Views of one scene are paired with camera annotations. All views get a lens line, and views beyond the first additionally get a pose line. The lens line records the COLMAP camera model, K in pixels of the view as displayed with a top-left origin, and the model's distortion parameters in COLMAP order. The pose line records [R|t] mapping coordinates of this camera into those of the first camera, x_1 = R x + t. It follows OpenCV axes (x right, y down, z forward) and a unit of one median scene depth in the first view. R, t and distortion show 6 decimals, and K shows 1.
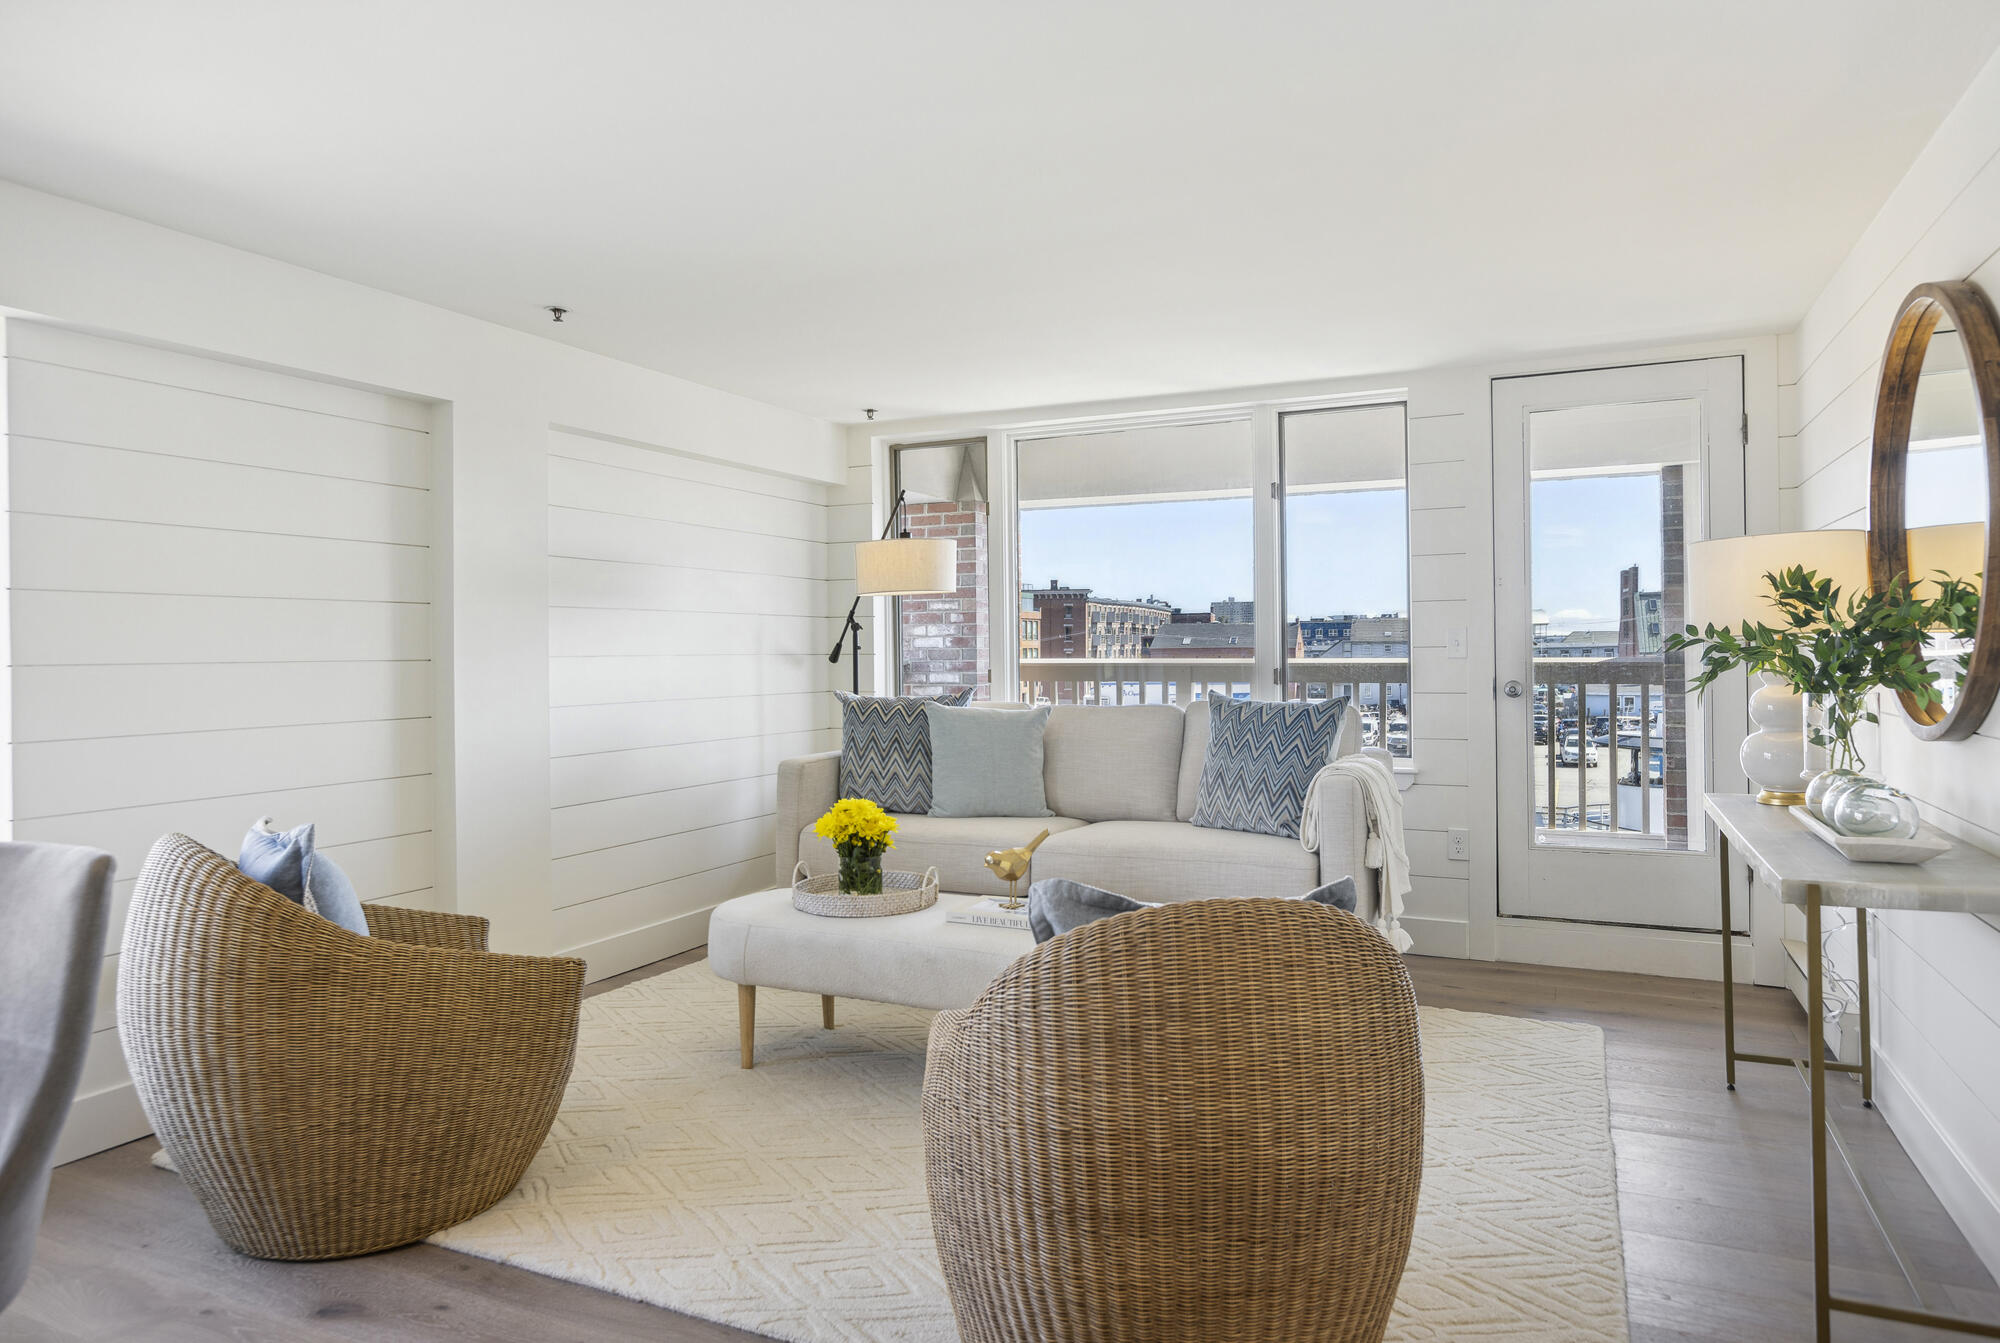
lens RADIAL K [[1218.7, 0, 998.1], [0, 1218.7, 650.1], [0, 0, 1]] dist [0.000532, 0.000235]
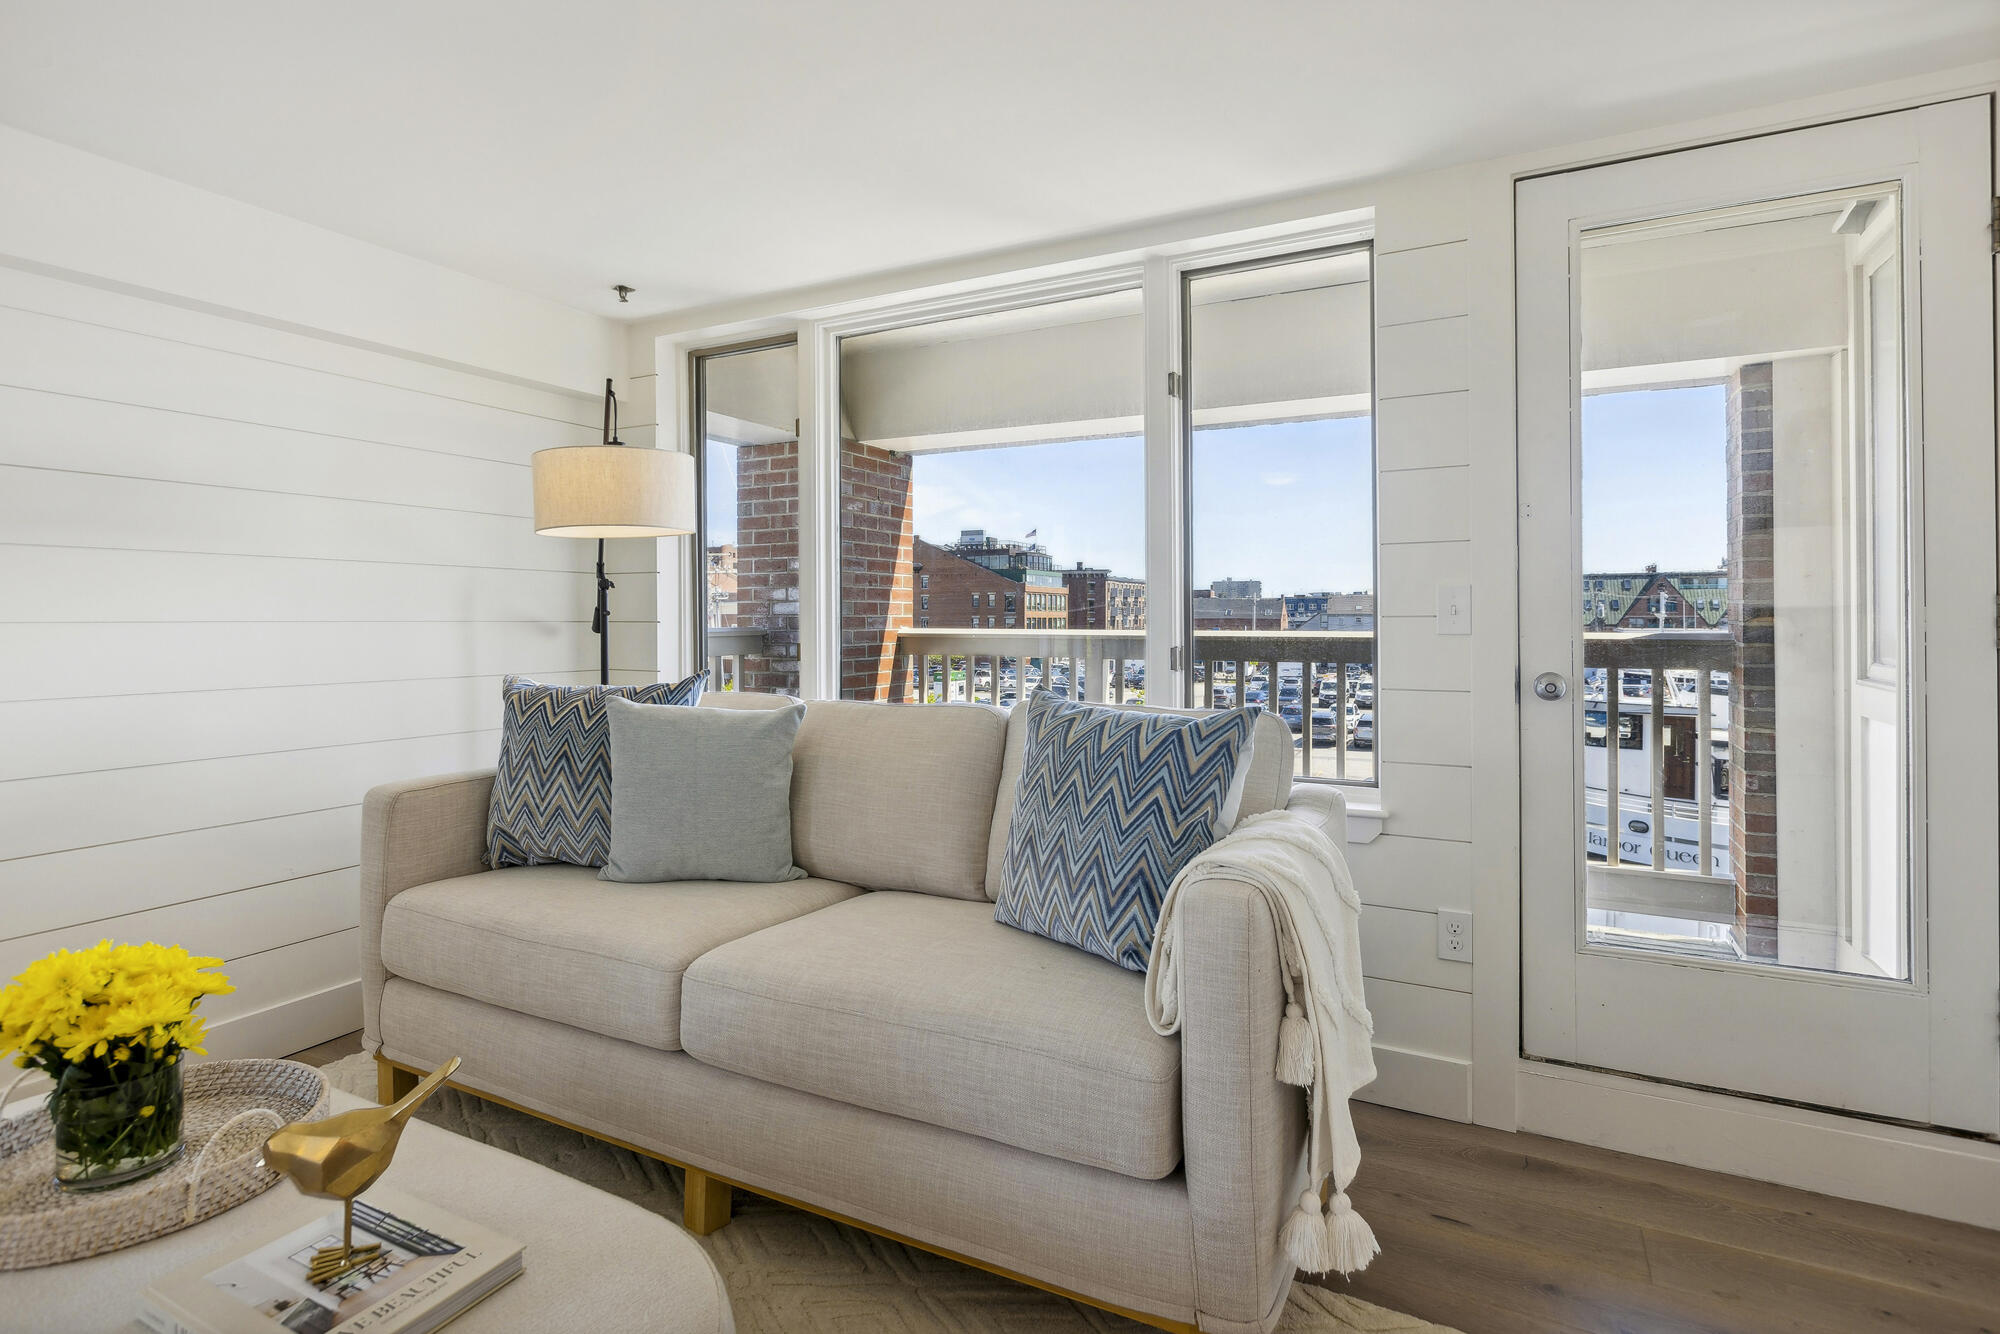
lens RADIAL K [[983.4, 0, 985.1], [0, 983.4, 617.5], [0, 0, 1]] dist [0.000734, -0.001403]
pose [[0.998553, 0.006544, -0.053372, 0.208796], [-0.006628, 0.999977, -0.001403, 0.000147], [0.053361, 0.001754, 0.998574, 0.617136]]
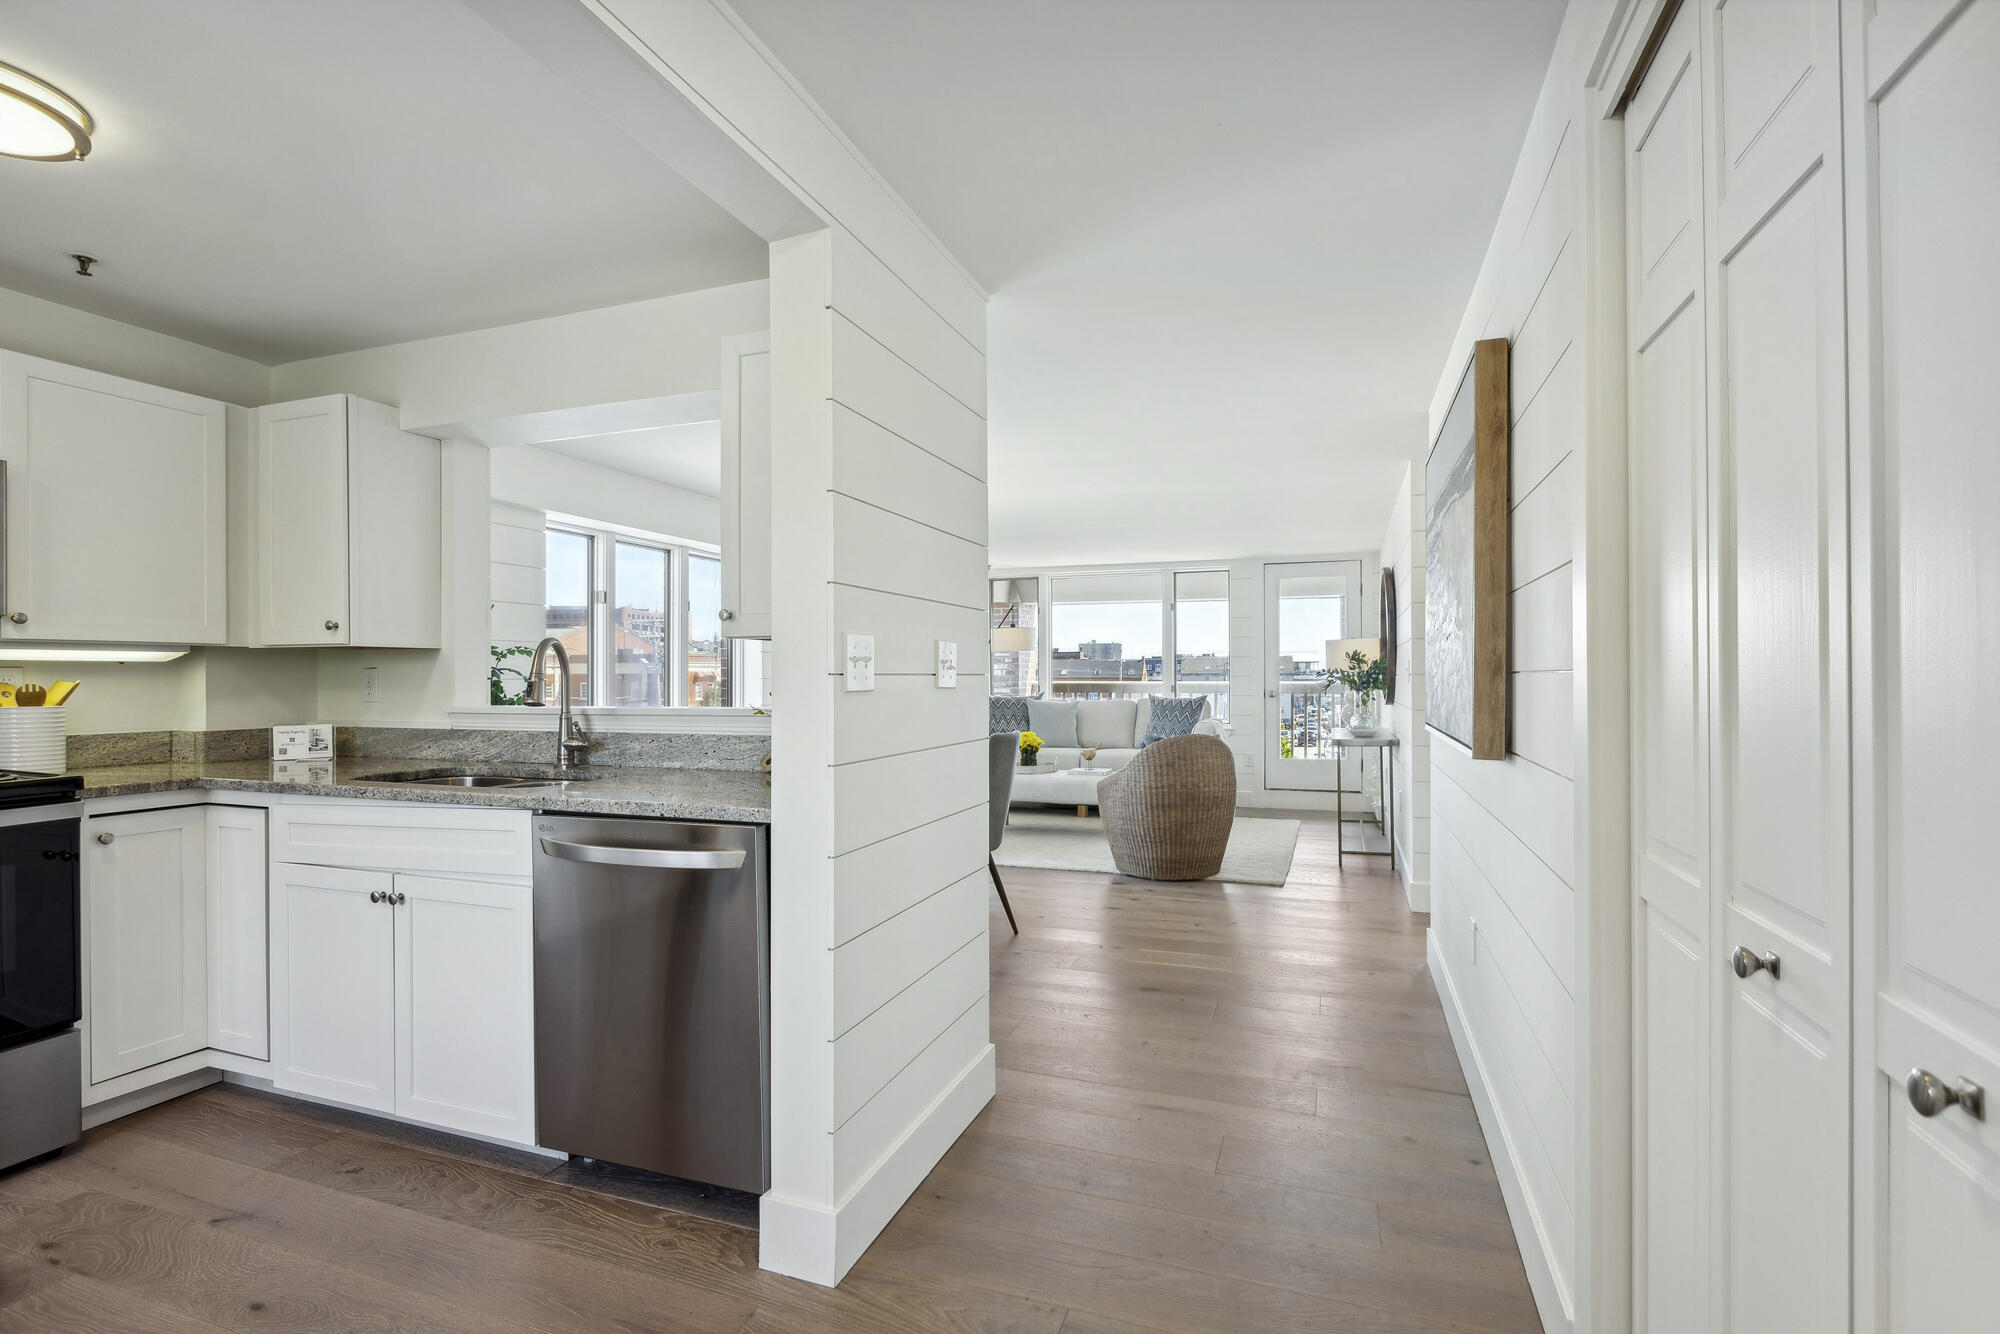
lens RADIAL K [[912.7, 0, 1001.3], [0, 912.7, 675.4], [0, 0, 1]] dist [-0.016800, -0.000216]
pose [[0.996099, 0.008528, 0.087831, -0.326071], [-0.008258, 0.999960, -0.003437, 0.006953], [-0.087856, 0.002698, 0.996129, -0.908455]]
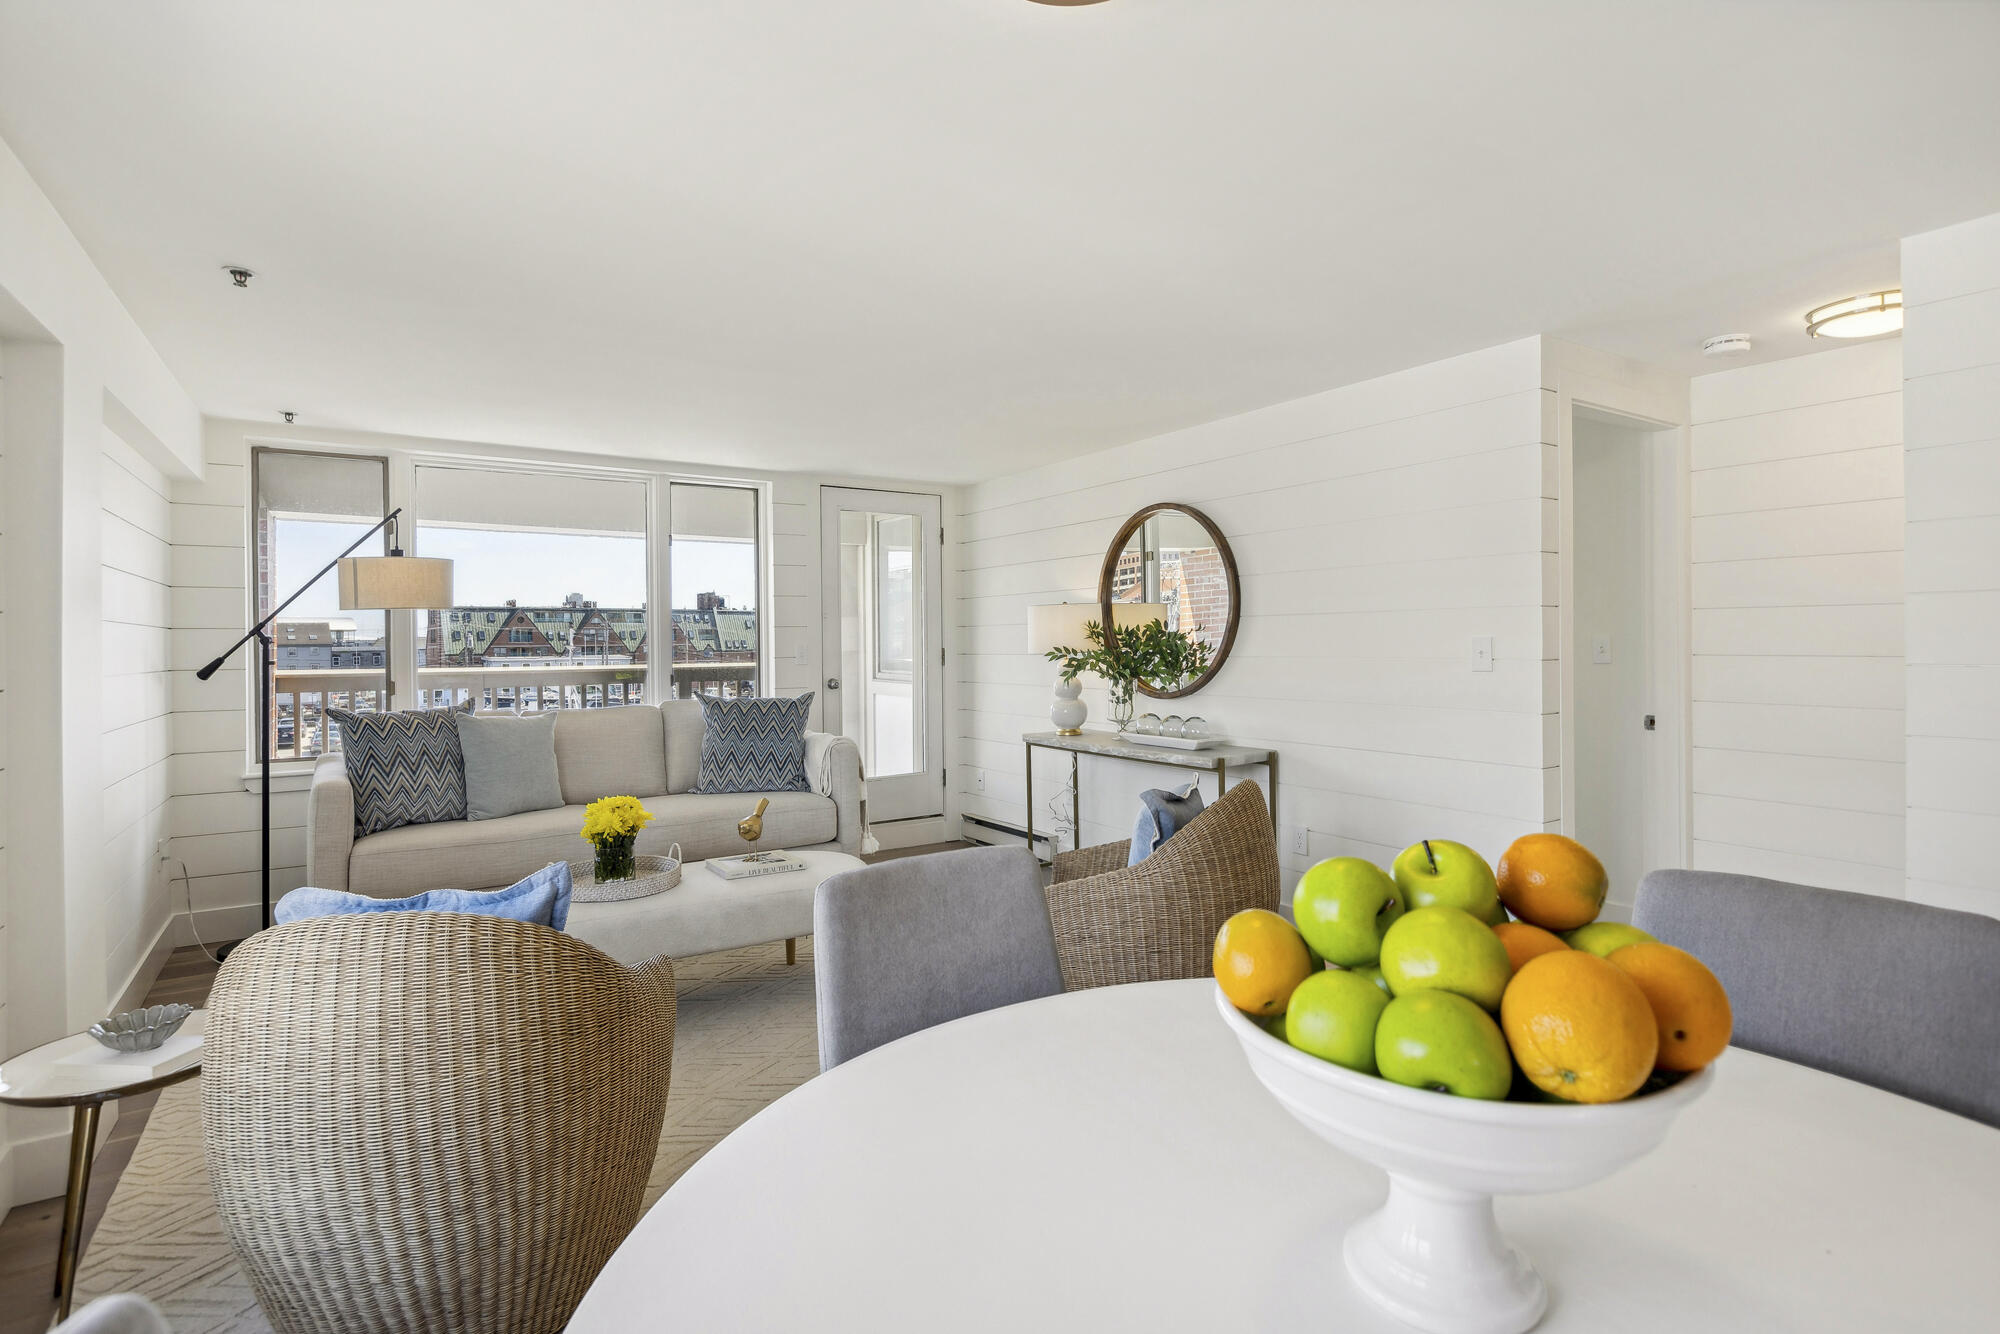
lens RADIAL K [[964.1, 0, 991.8], [0, 964.1, 646.7], [0, 0, 1]] dist [-0.000056, -0.000291]
pose [[0.533121, 0.000394, 0.846039, -0.649910], [0.004681, 0.999983, -0.003415, -0.013757], [-0.846026, 0.005782, 0.533110, 0.201512]]
